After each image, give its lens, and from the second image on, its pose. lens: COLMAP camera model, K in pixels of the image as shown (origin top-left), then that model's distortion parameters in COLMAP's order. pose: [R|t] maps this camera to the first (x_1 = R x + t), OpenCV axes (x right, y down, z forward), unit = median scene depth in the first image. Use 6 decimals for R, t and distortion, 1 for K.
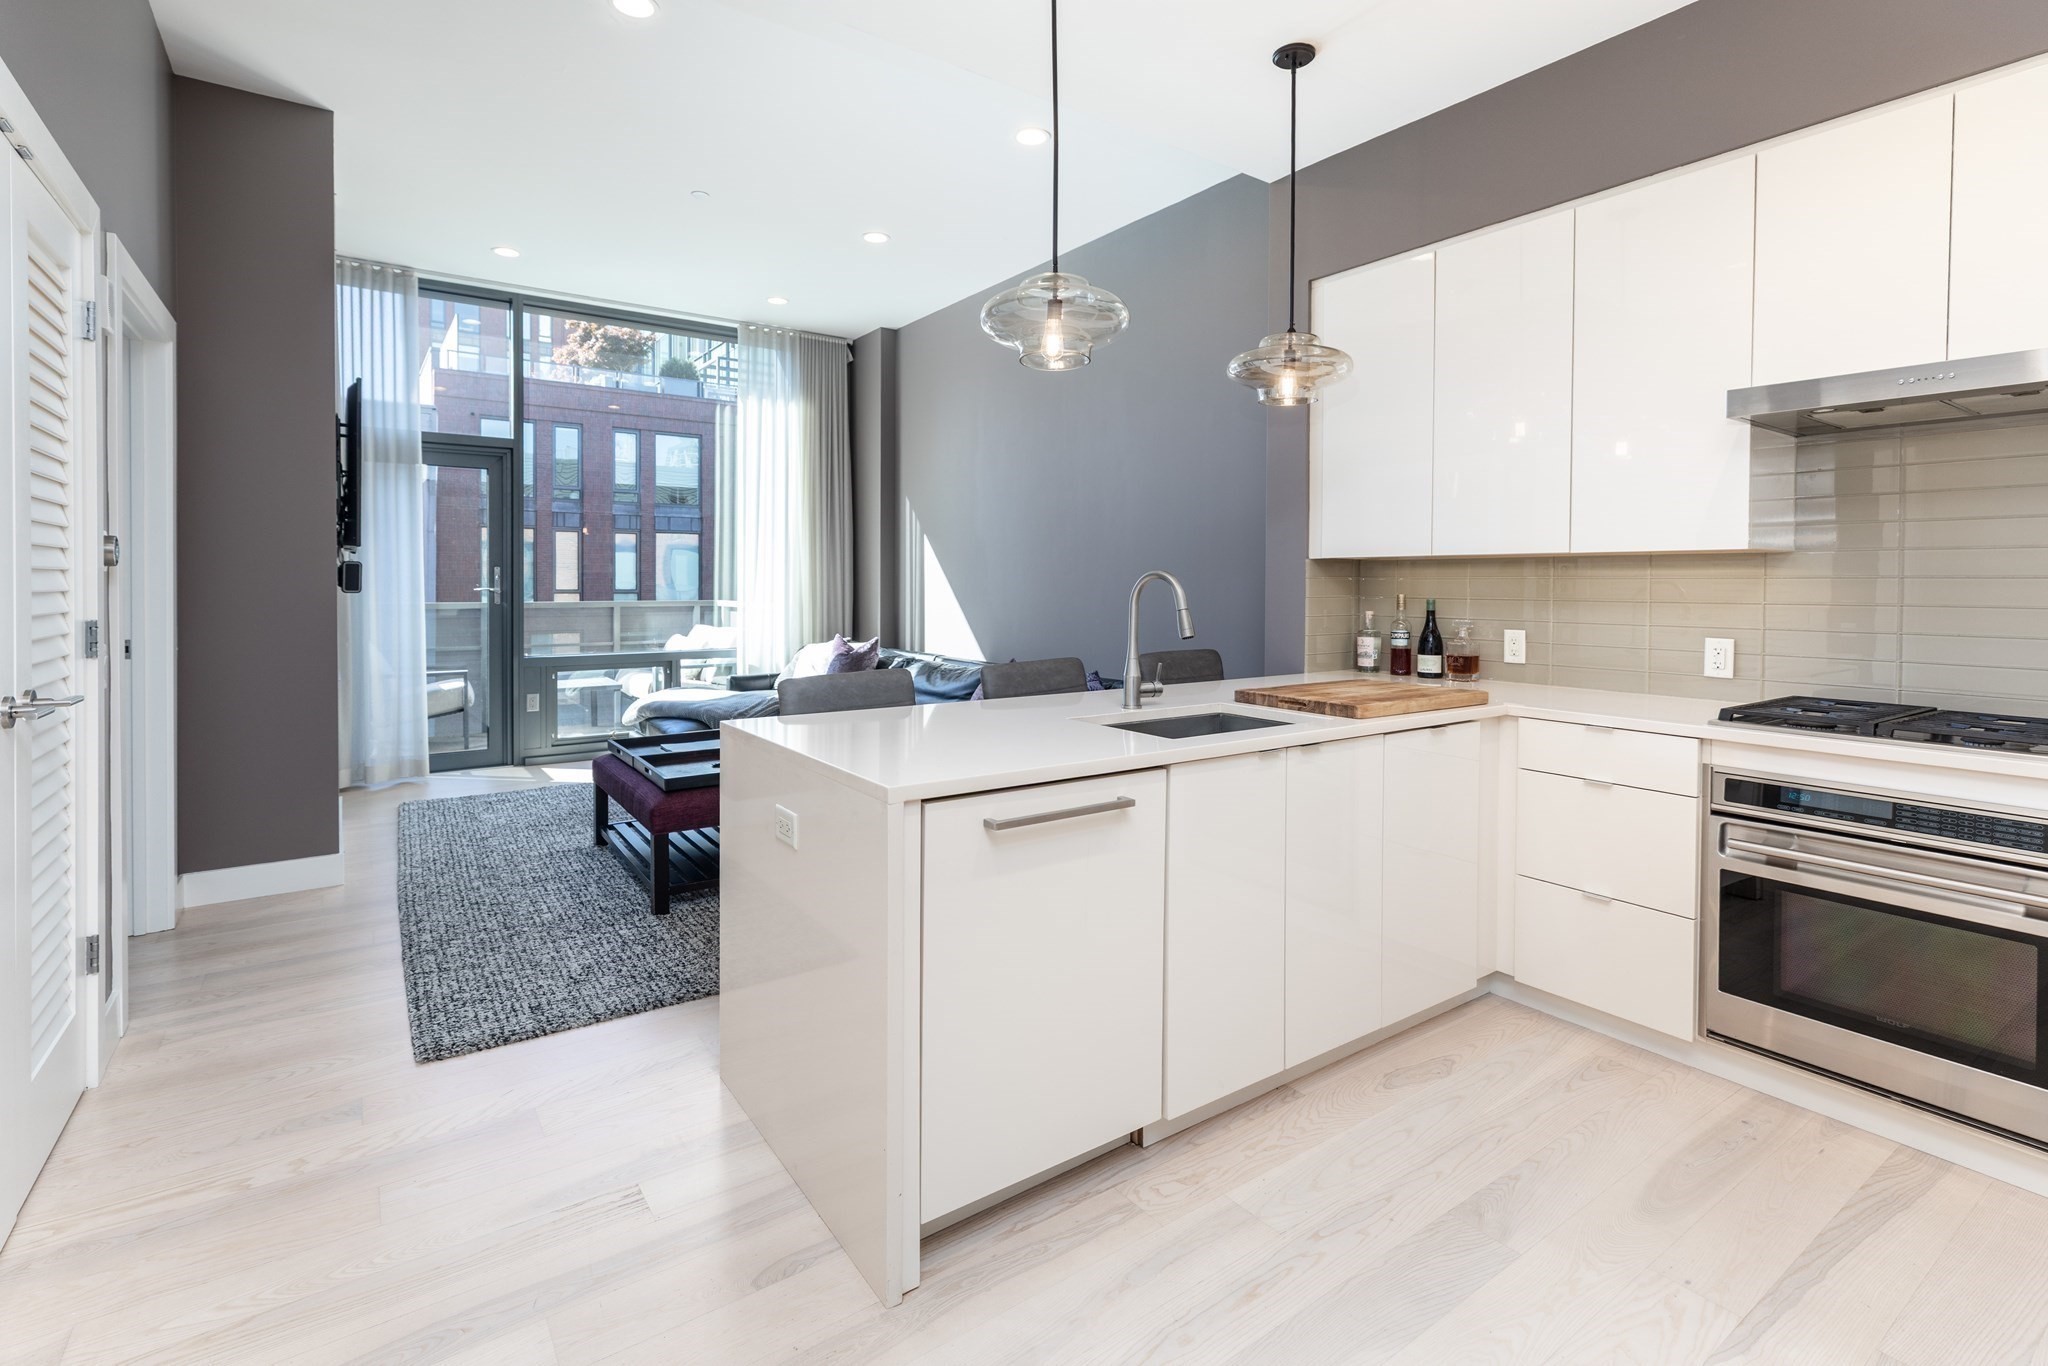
lens RADIAL K [[947.7, 0, 1023.2], [0, 947.7, 644.3], [0, 0, 1]] dist [0.001412, 0.000492]
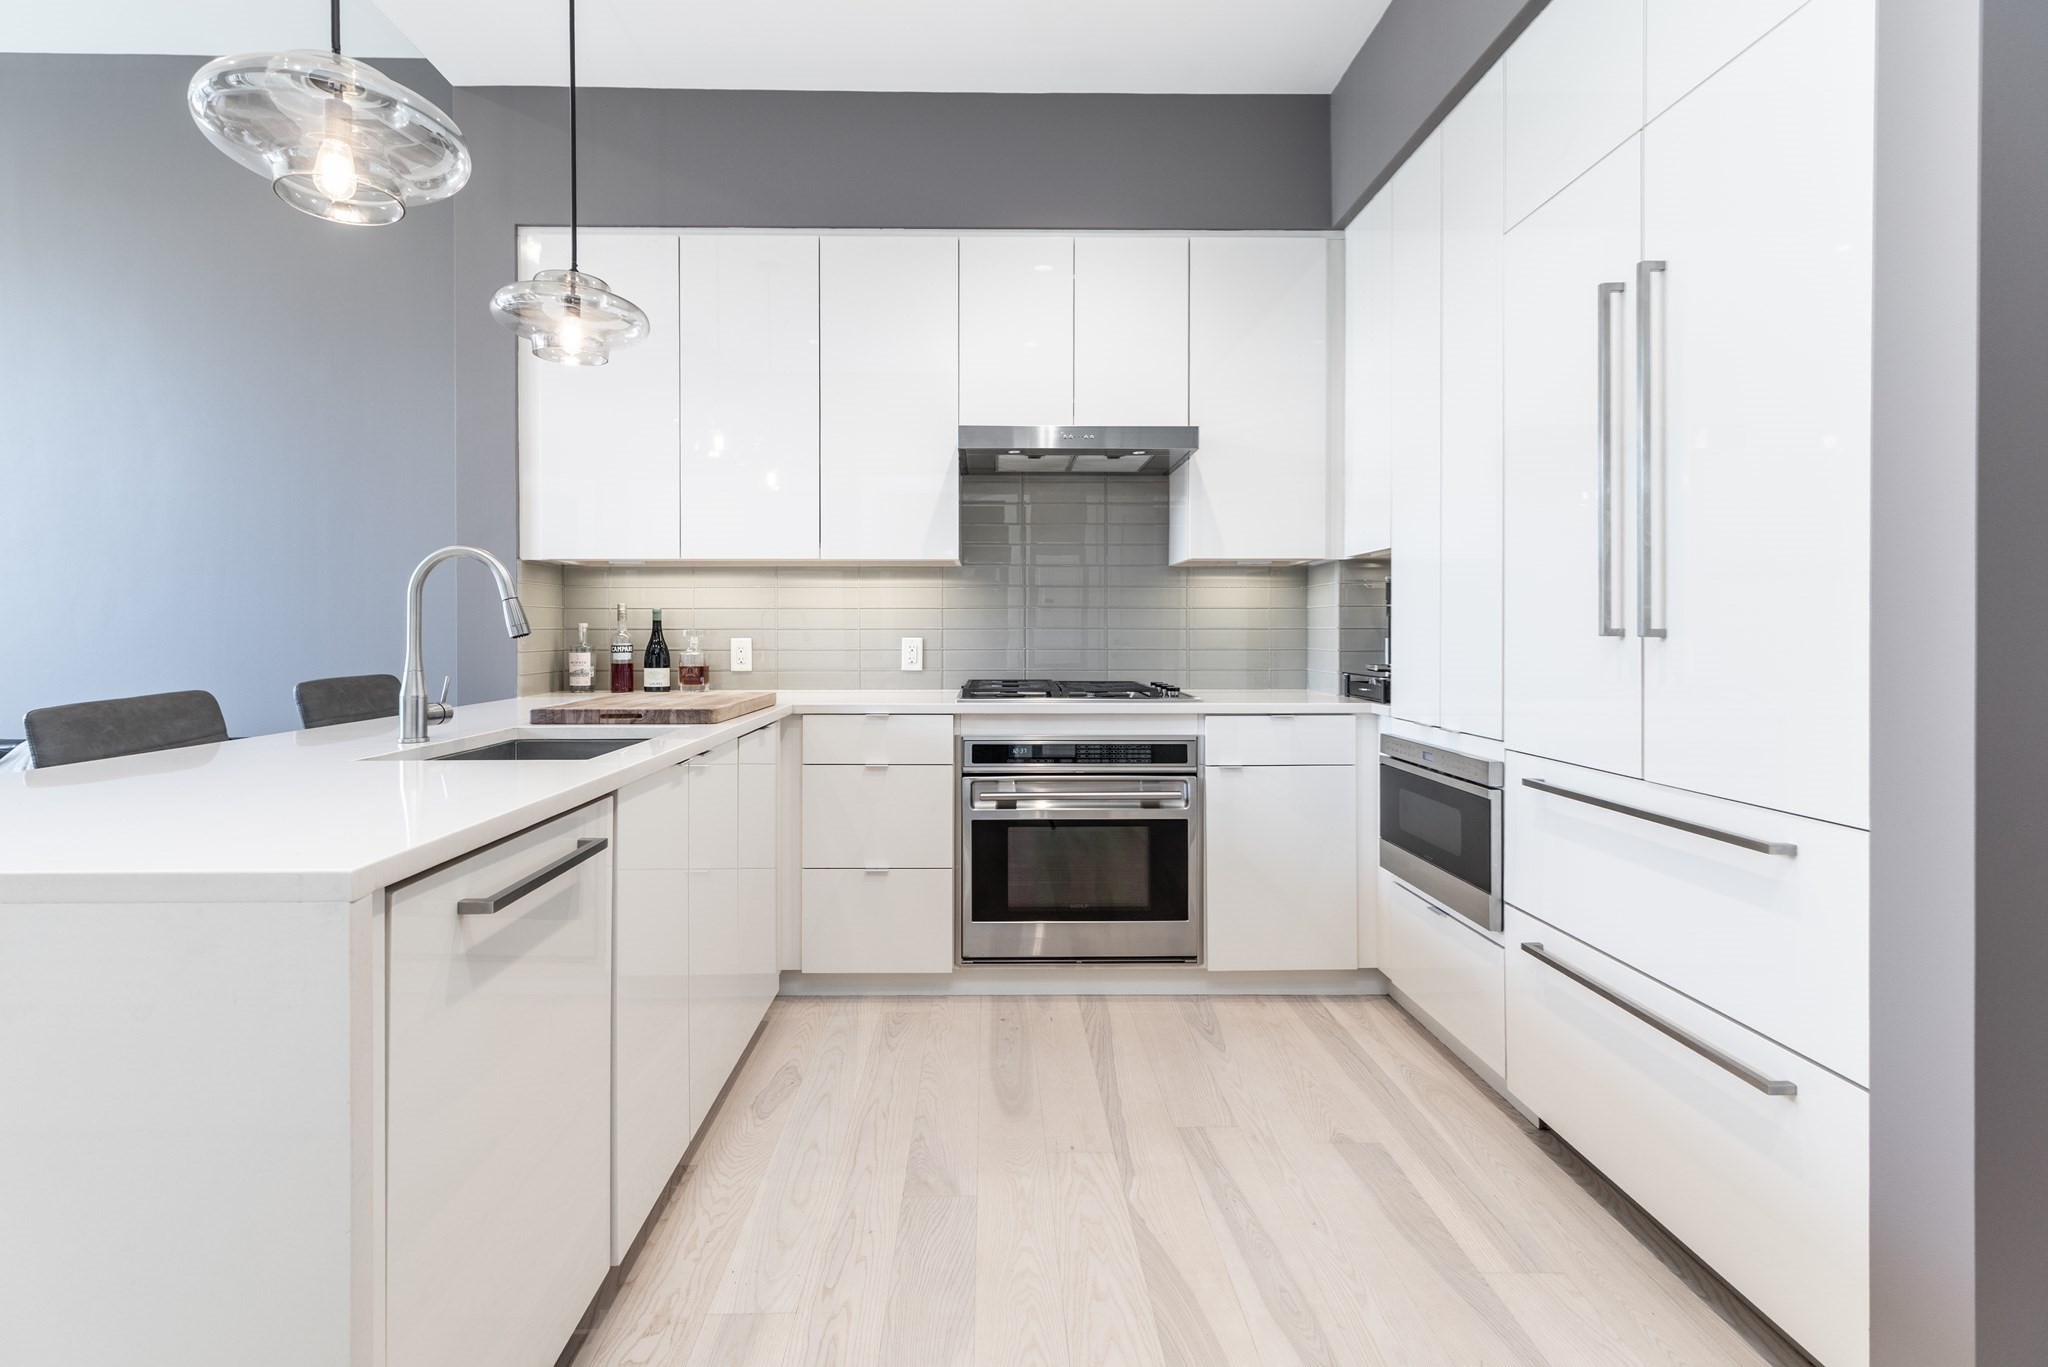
lens RADIAL K [[969.7, 0, 1008.8], [0, 969.7, 656.6], [0, 0, 1]] dist [0.002577, 0.000624]
pose [[0.565340, -0.030019, 0.824312, -0.245164], [0.057280, 0.998354, -0.002927, 0.033157], [-0.822867, 0.048871, 0.566129, 0.238942]]
